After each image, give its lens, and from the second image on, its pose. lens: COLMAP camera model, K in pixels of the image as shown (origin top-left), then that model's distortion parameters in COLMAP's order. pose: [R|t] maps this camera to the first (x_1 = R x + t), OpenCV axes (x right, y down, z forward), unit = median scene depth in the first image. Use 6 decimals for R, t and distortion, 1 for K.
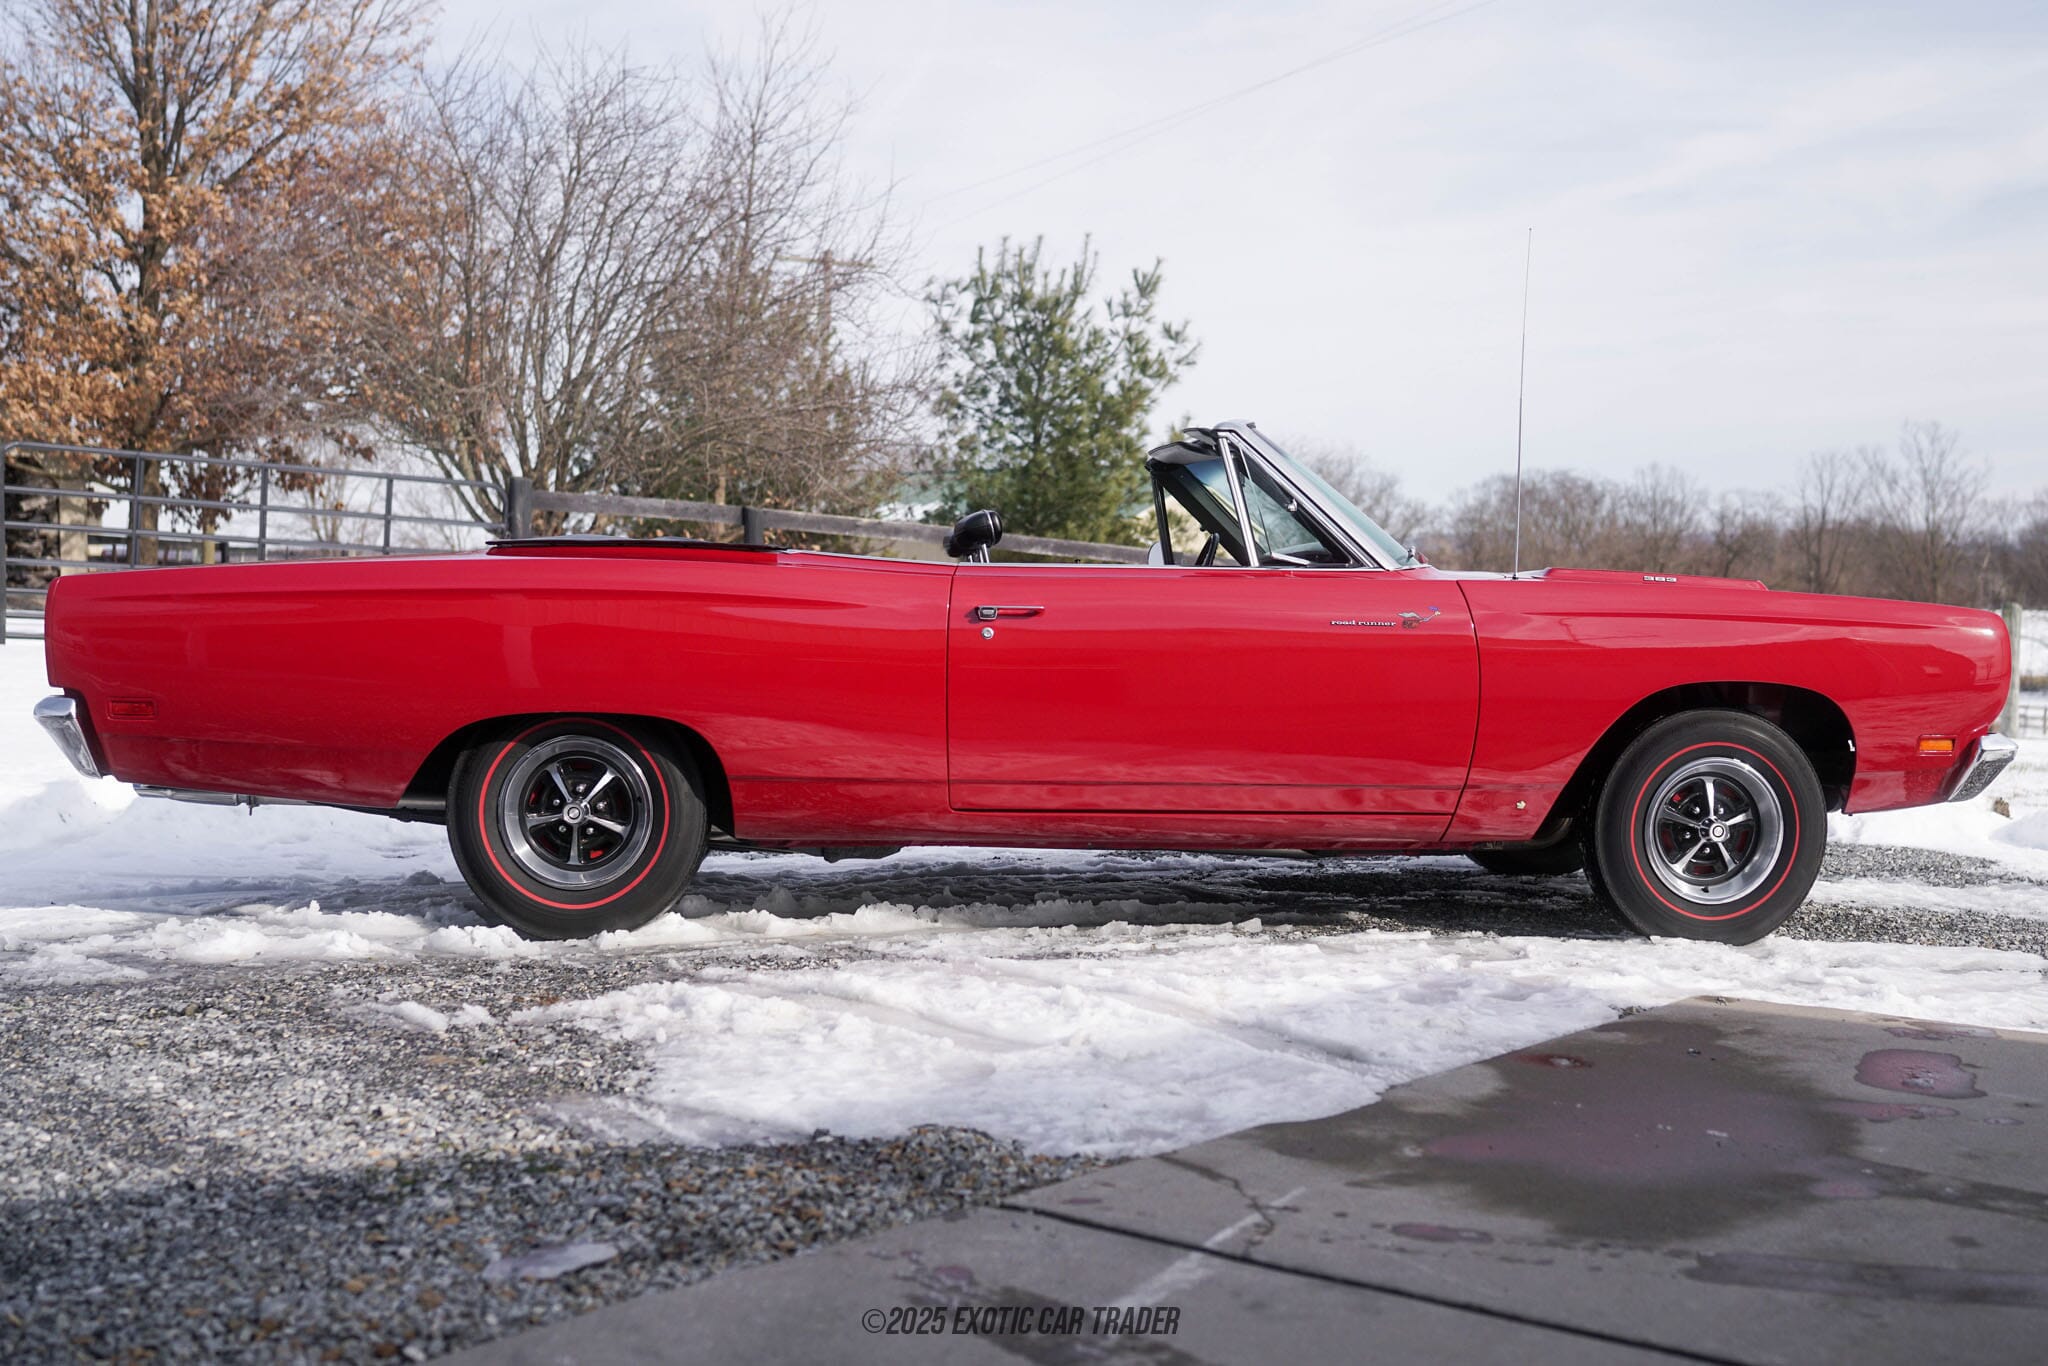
lens RADIAL K [[2431.0, 0, 1024.0], [0, 2431.0, 683.0], [0, 0, 1]] dist [-0.048537, 0.011100]
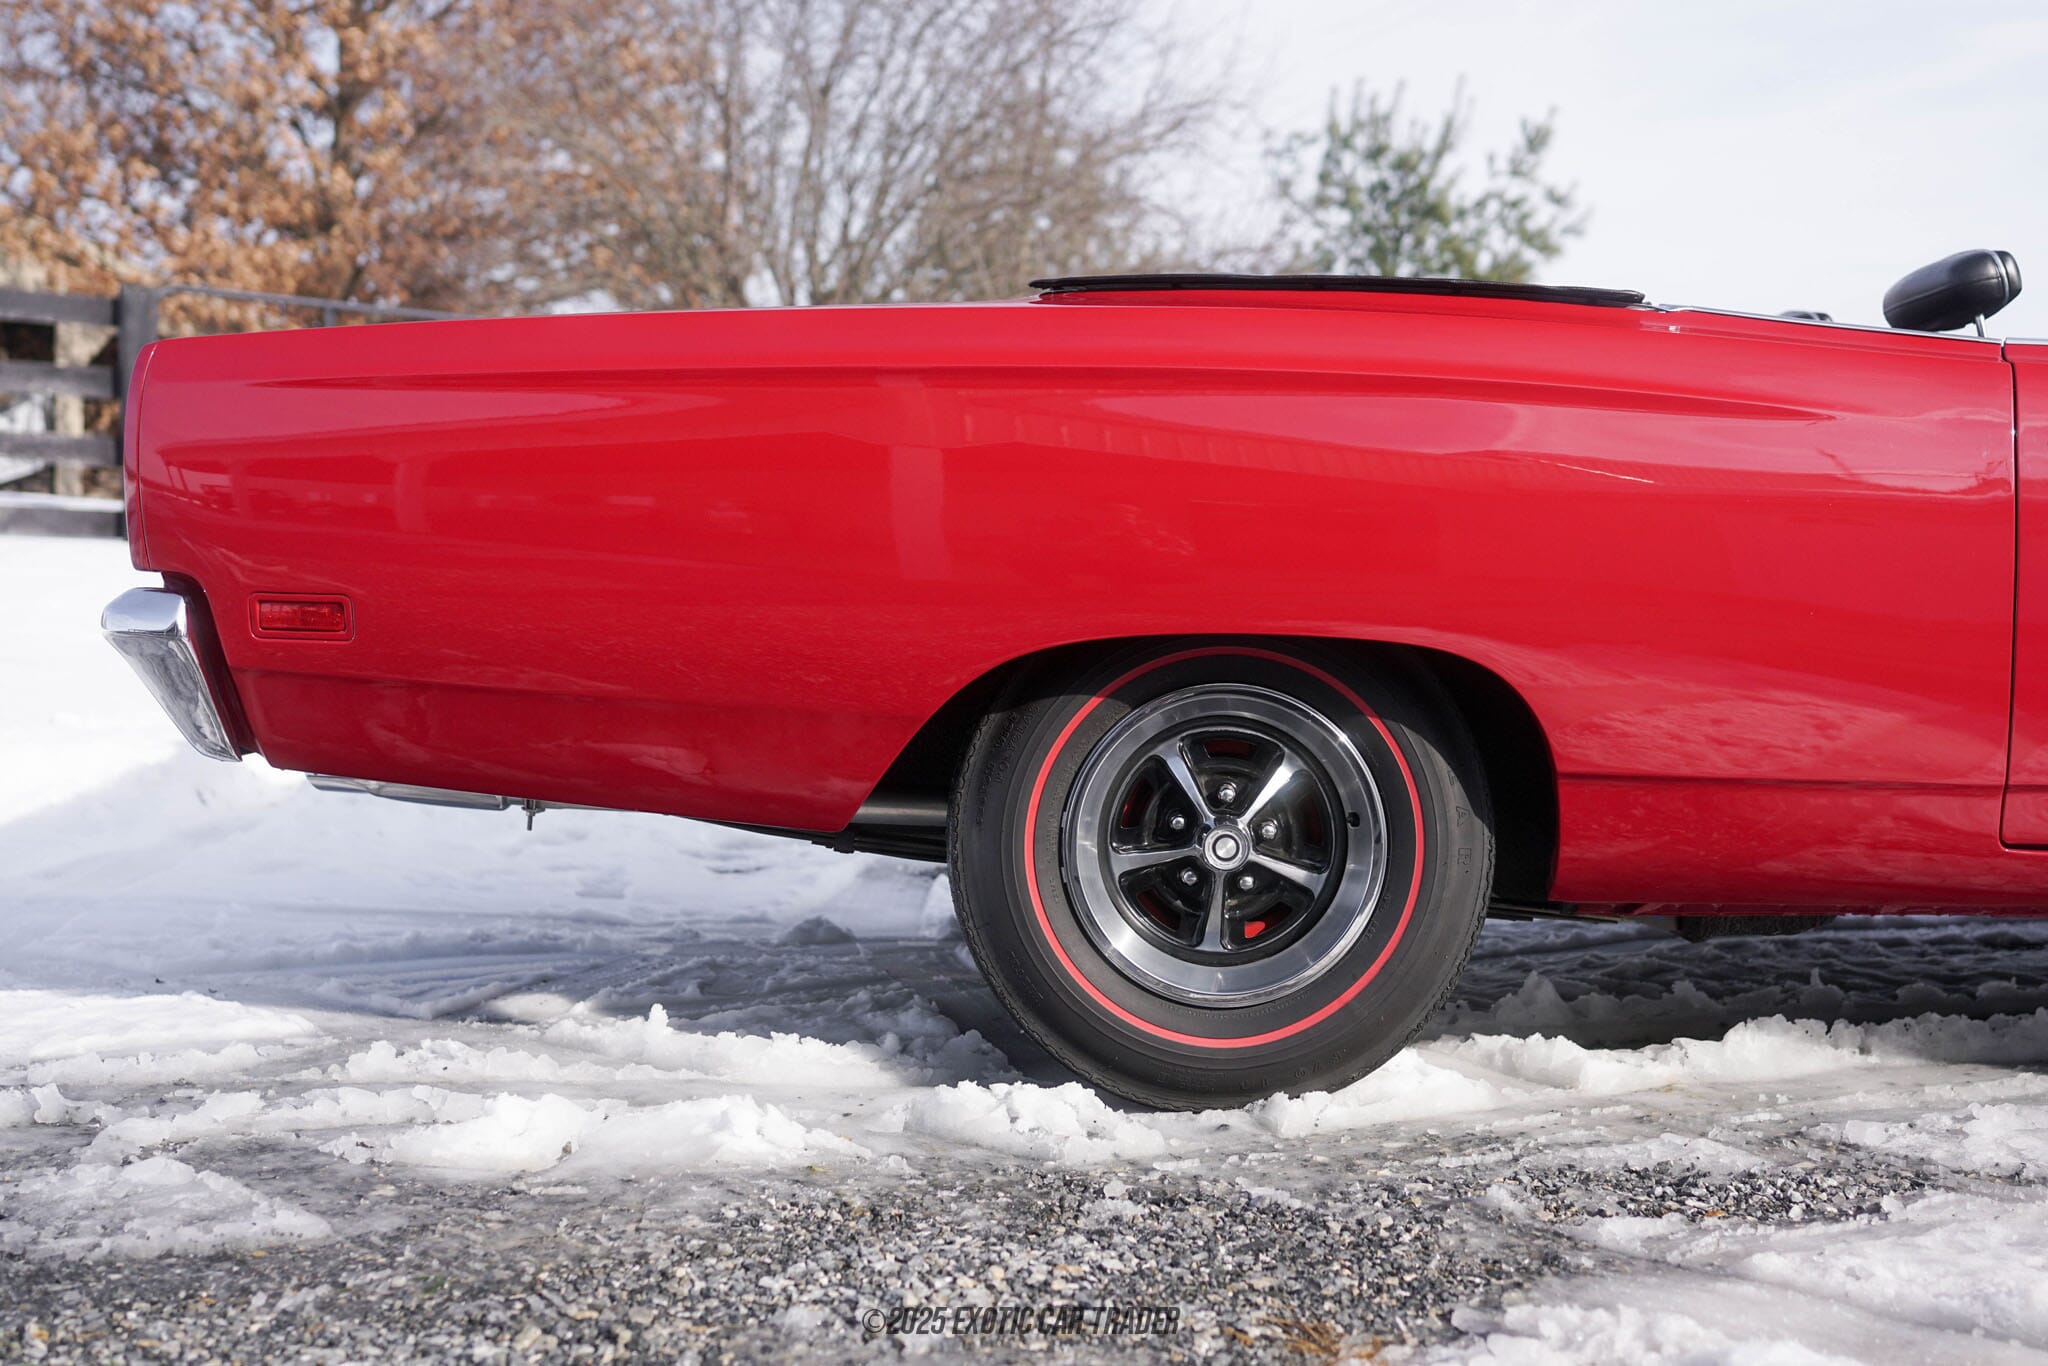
lens RADIAL K [[2096.9, 0, 1018.8], [0, 2096.9, 643.4], [0, 0, 1]] dist [-0.086377, 0.022686]
pose [[0.999453, 0.011198, -0.031128, -0.209982], [-0.010938, 0.999904, 0.008495, 0.010599], [0.031220, -0.008150, 0.999479, 0.581920]]
